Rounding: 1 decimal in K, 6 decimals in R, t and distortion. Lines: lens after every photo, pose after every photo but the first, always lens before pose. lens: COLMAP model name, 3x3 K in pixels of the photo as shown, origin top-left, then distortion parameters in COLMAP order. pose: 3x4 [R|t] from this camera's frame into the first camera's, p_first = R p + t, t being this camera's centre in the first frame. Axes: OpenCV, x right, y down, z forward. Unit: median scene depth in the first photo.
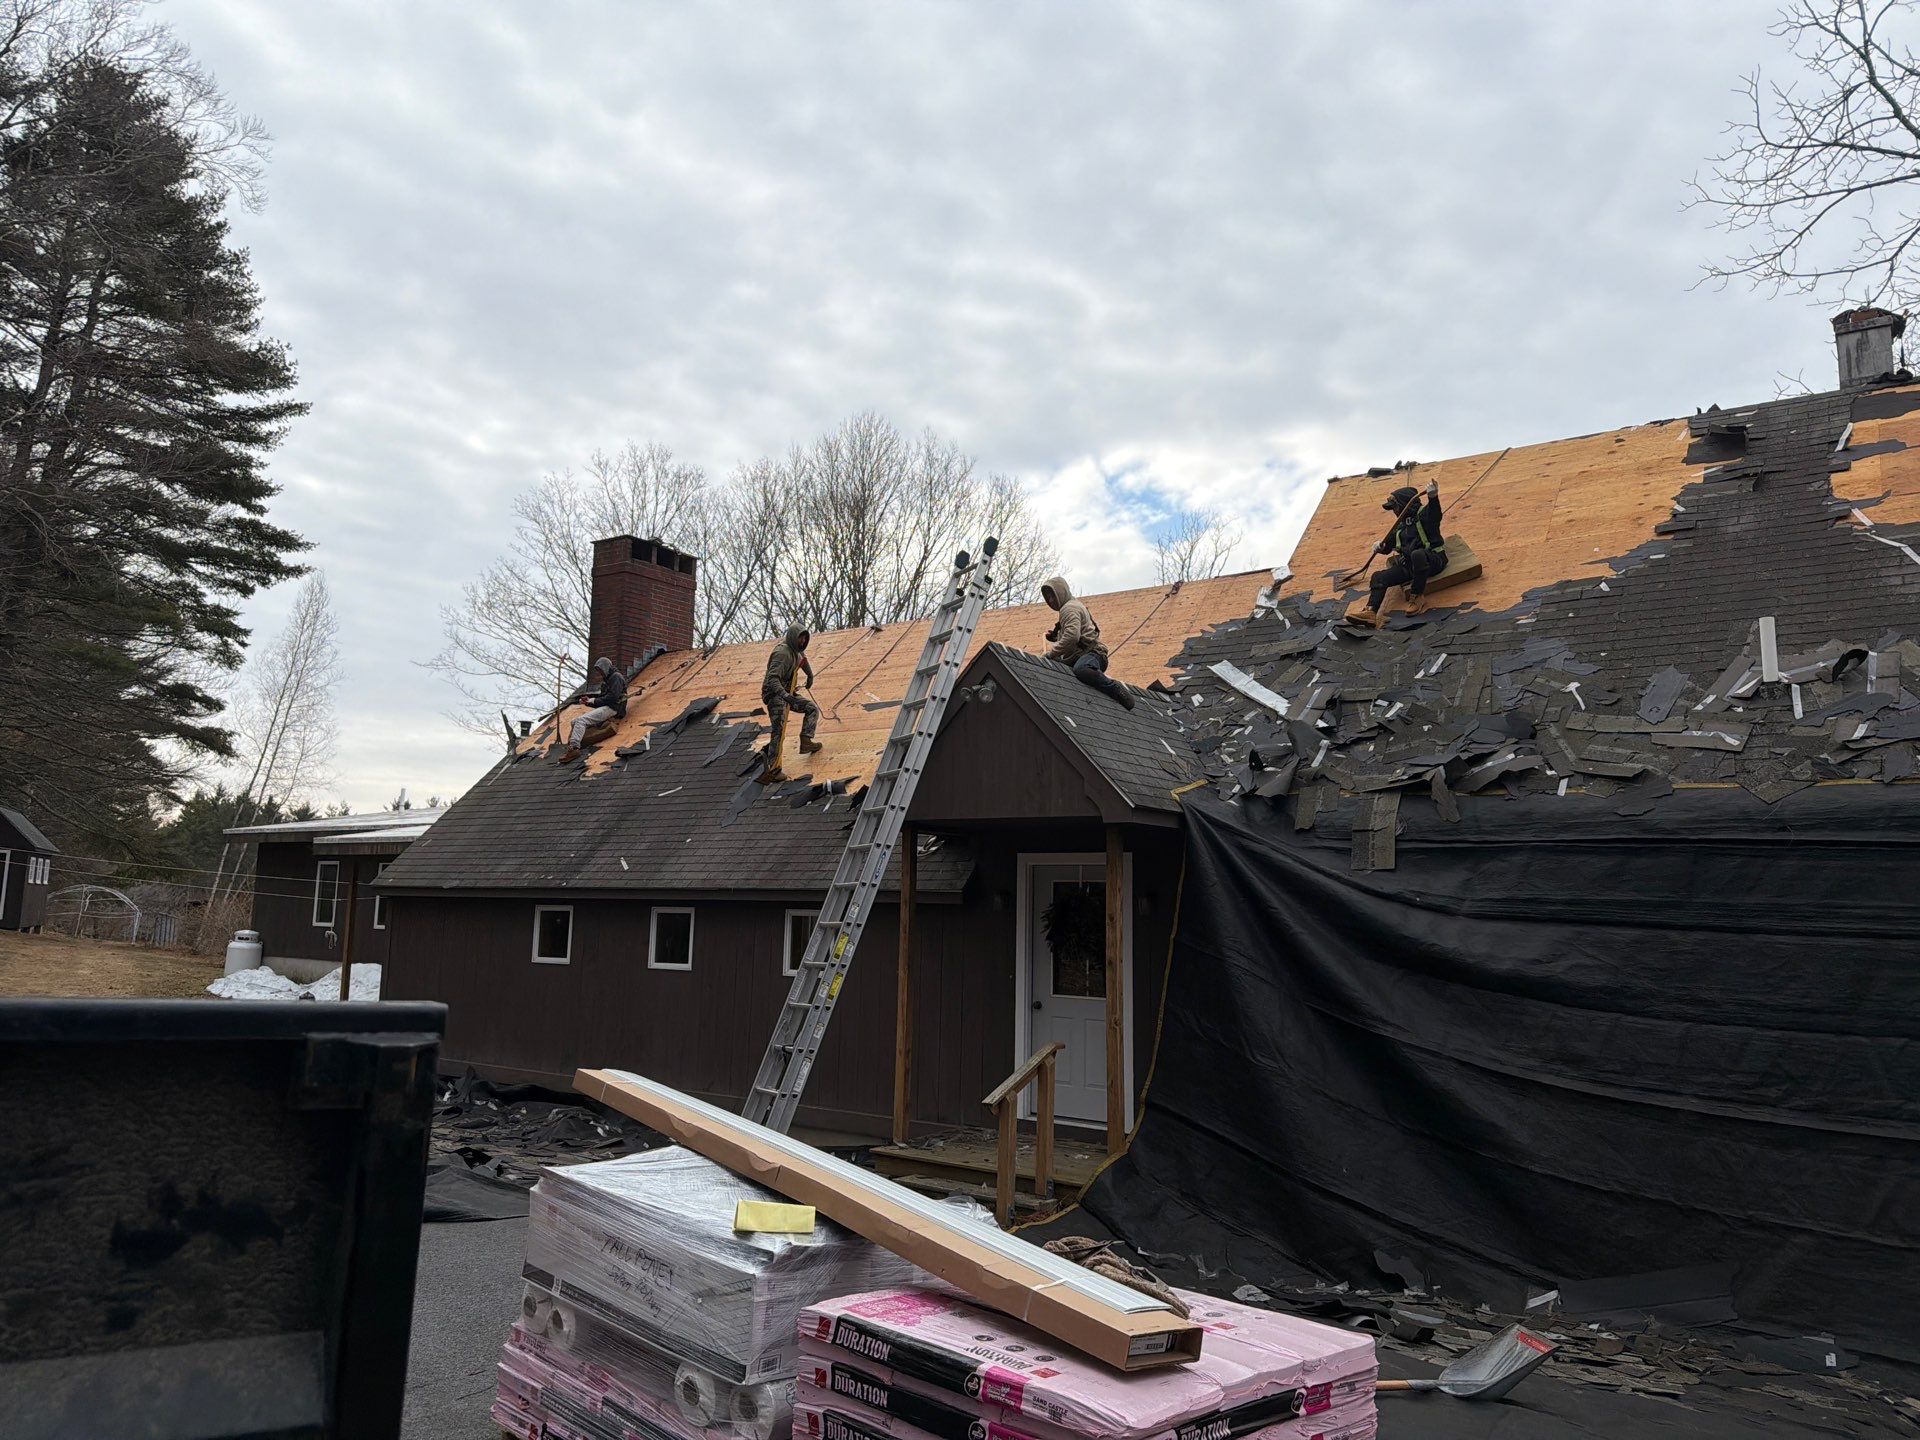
lens RADIAL K [[1315.7, 0, 962.1], [0, 1315.7, 755.6], [0, 0, 1]] dist [0.113483, -0.157737]
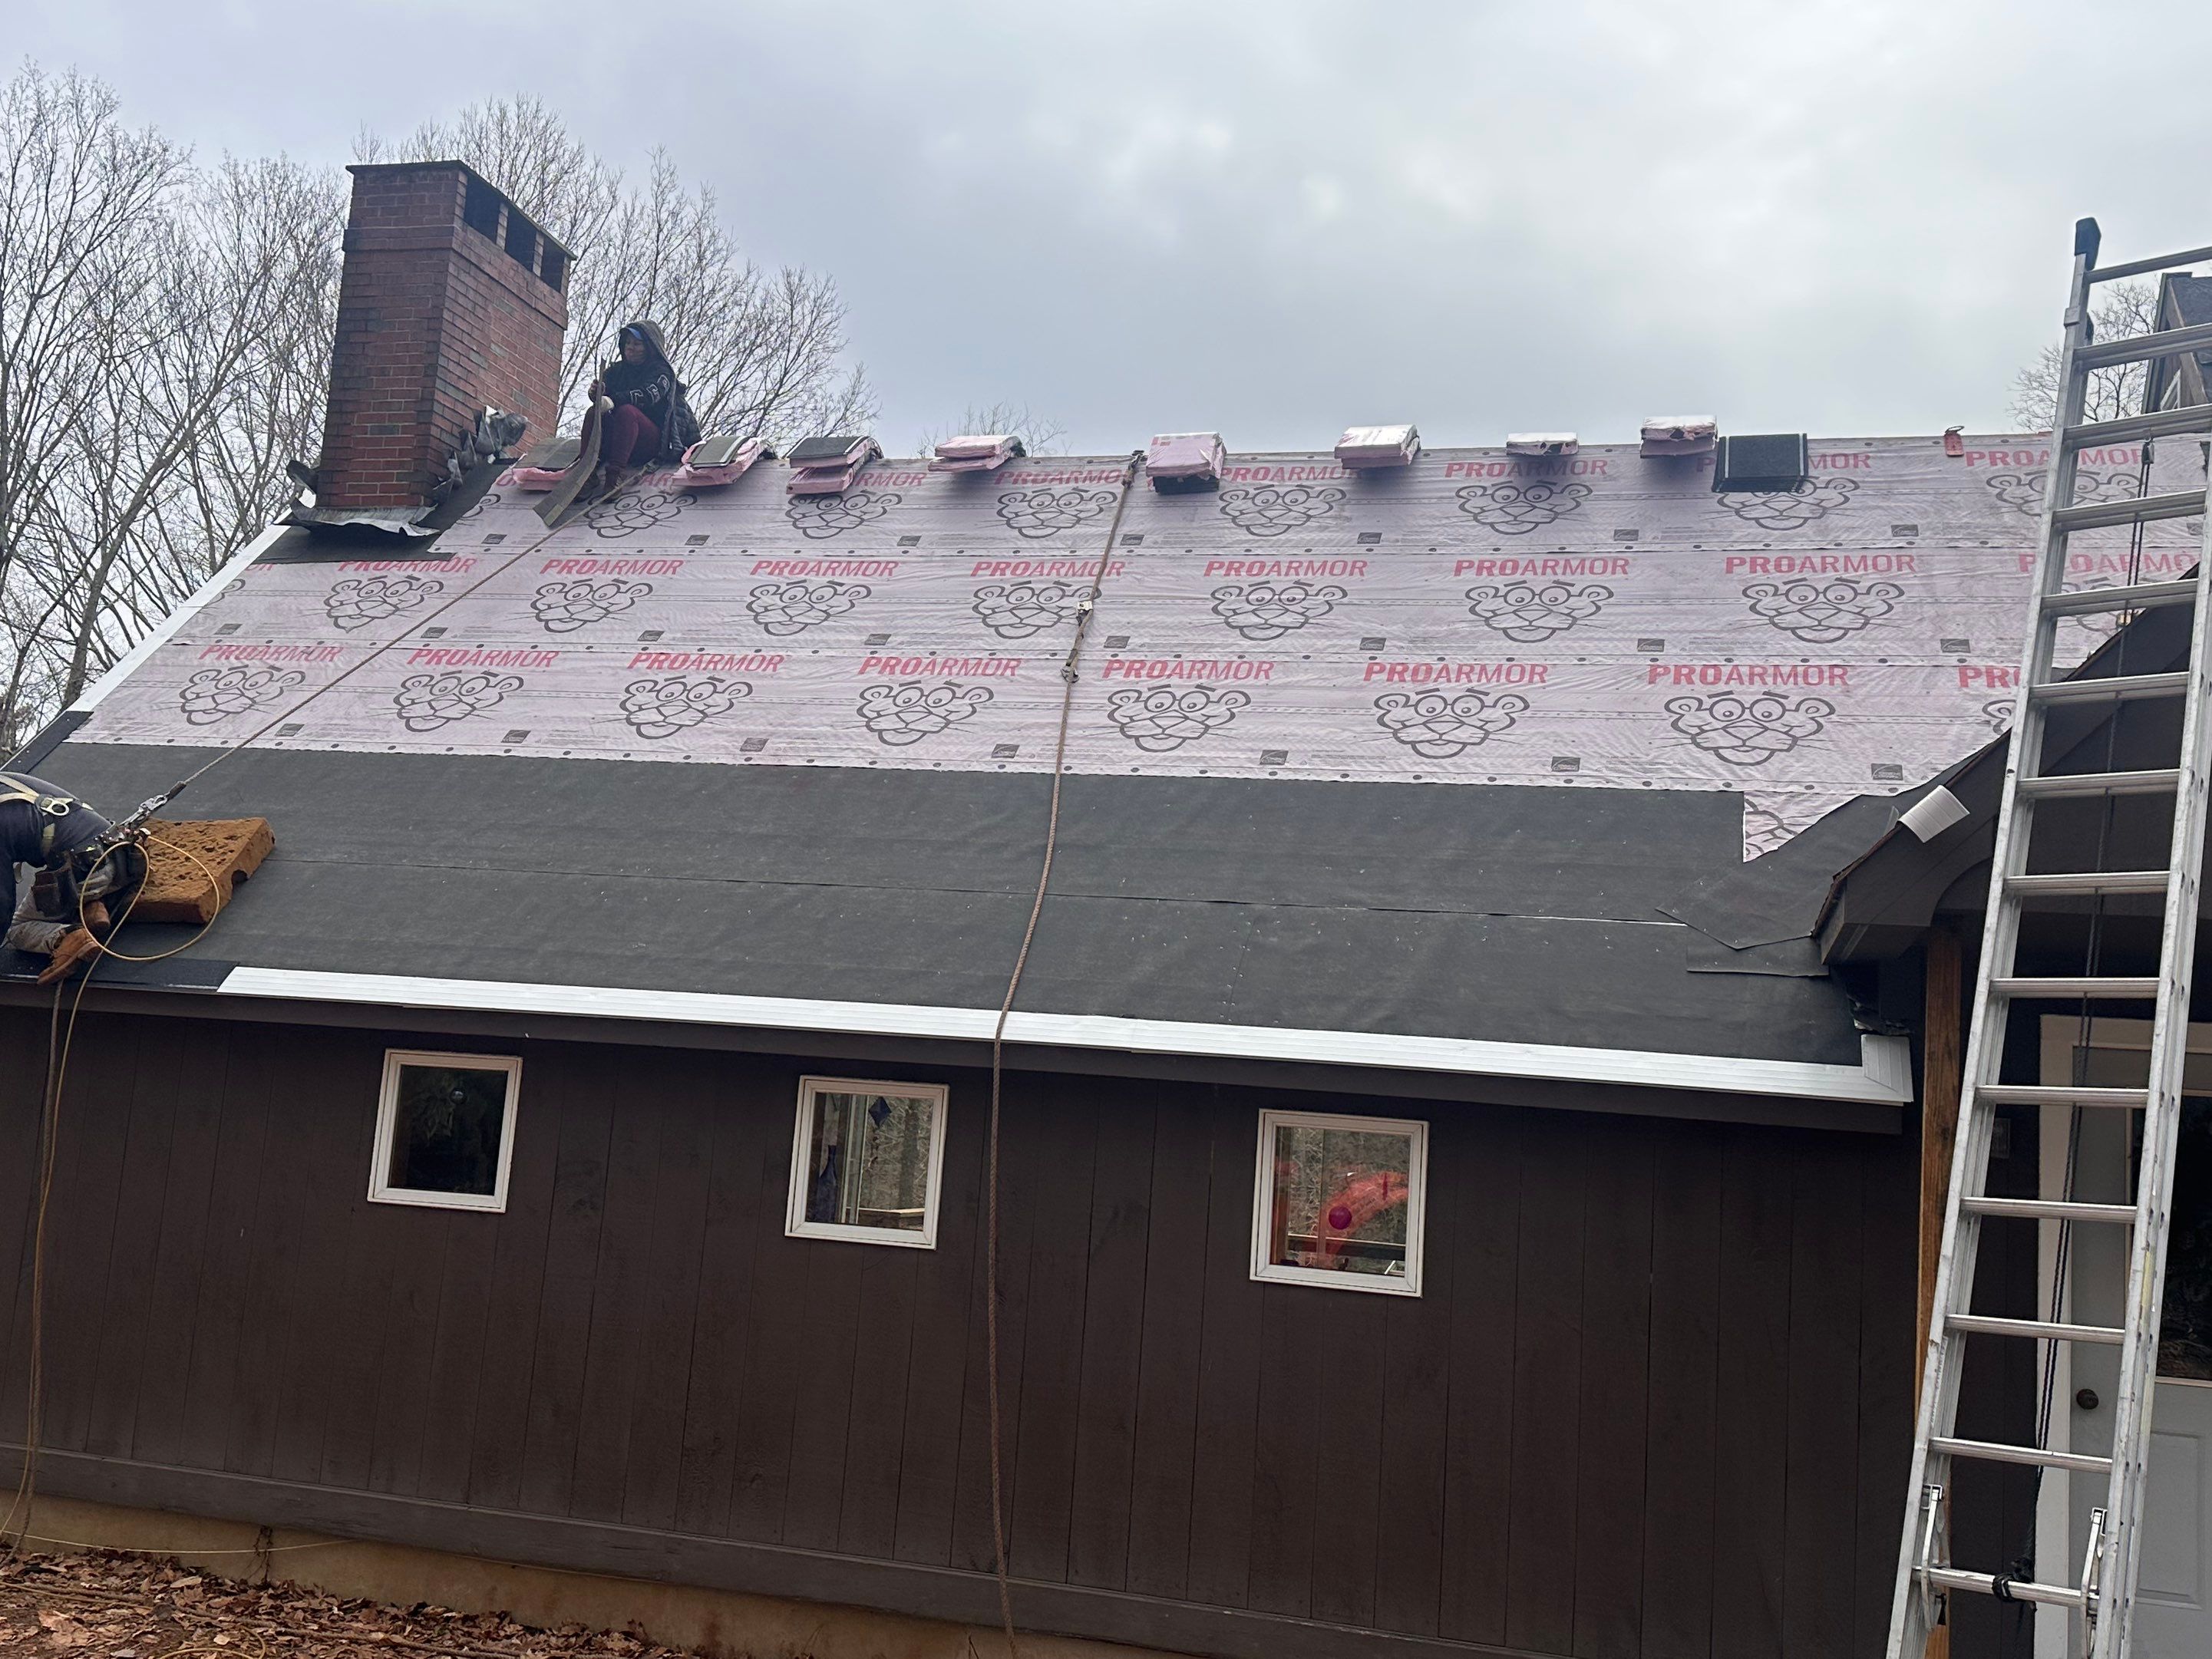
lens RADIAL K [[2271.9, 0, 1112.9], [0, 2271.9, 859.4], [0, 0, 1]] dist [0.075509, -0.016863]
pose [[0.950044, 0.088716, 0.299243, -0.461876], [-0.089965, 0.995898, -0.009630, 0.067510], [-0.298869, -0.017772, 0.954128, 0.468012]]
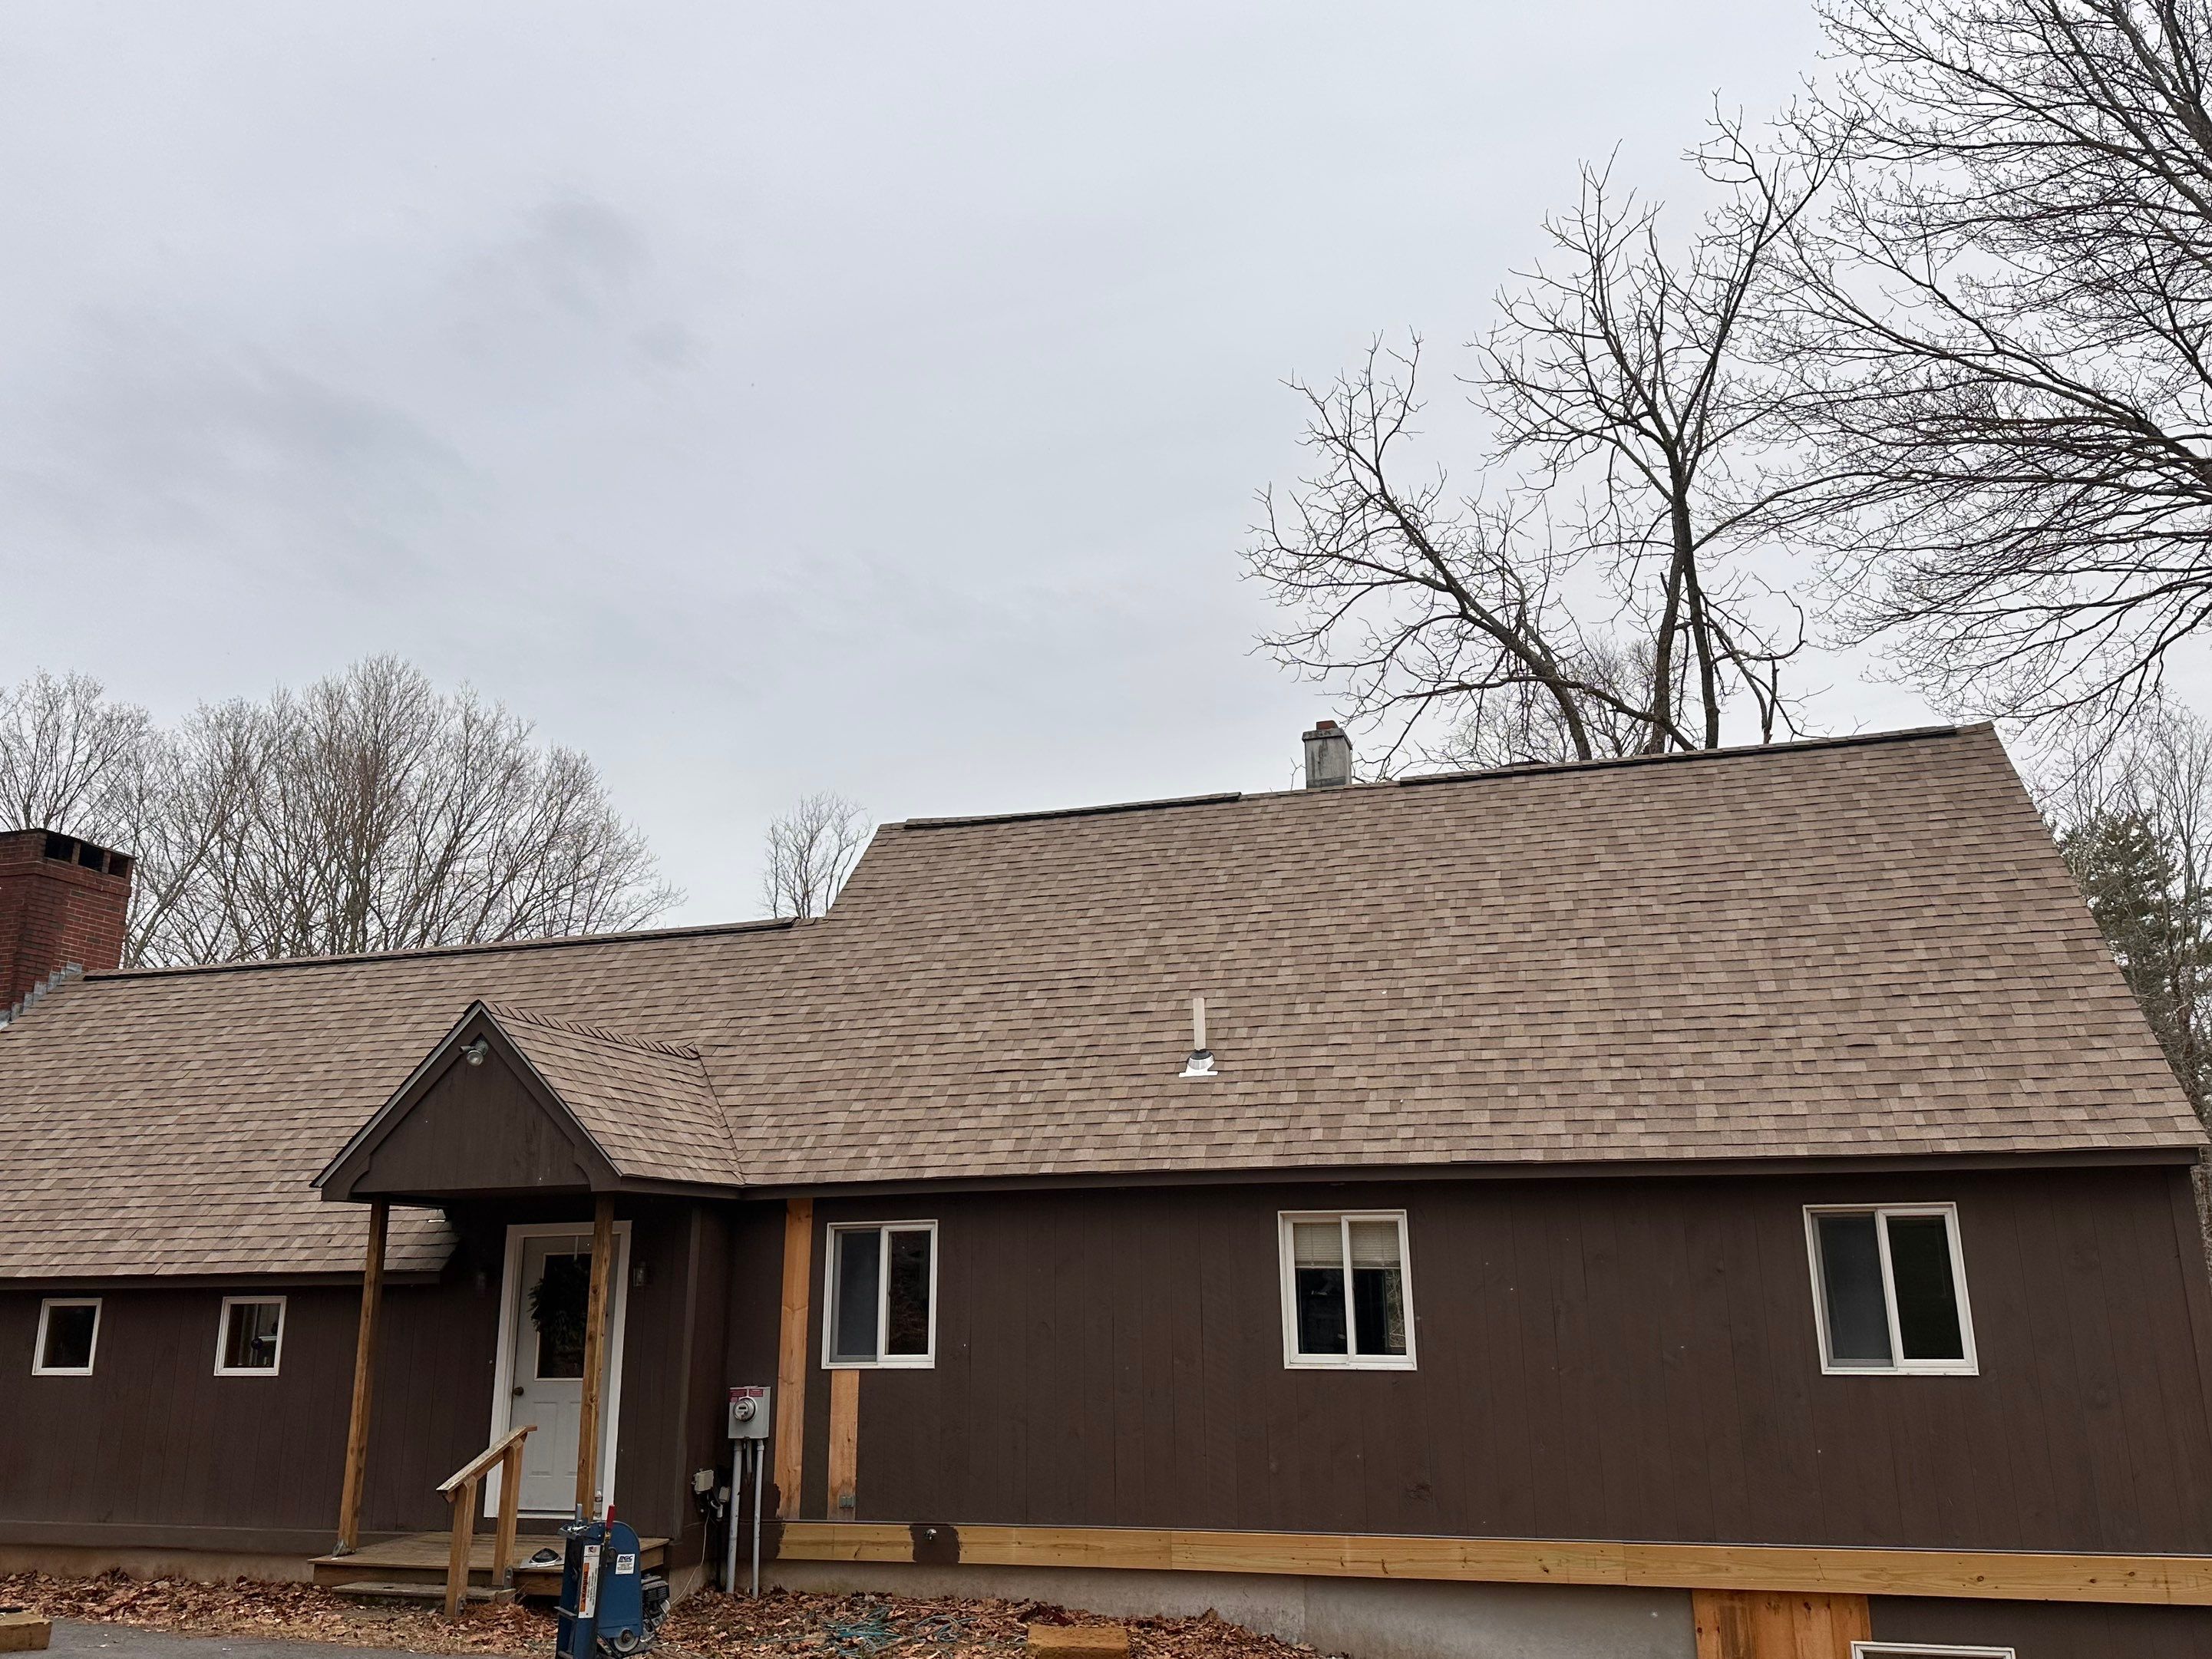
lens RADIAL K [[1661.6, 0, 1085.3], [0, 1661.6, 855.3], [0, 0, 1]] dist [0.083648, -0.113100]
pose [[0.946438, 0.048748, 0.319185, 0.039236], [-0.005399, 0.990788, -0.135312, -0.027502], [-0.322841, 0.126341, 0.937983, -0.298521]]
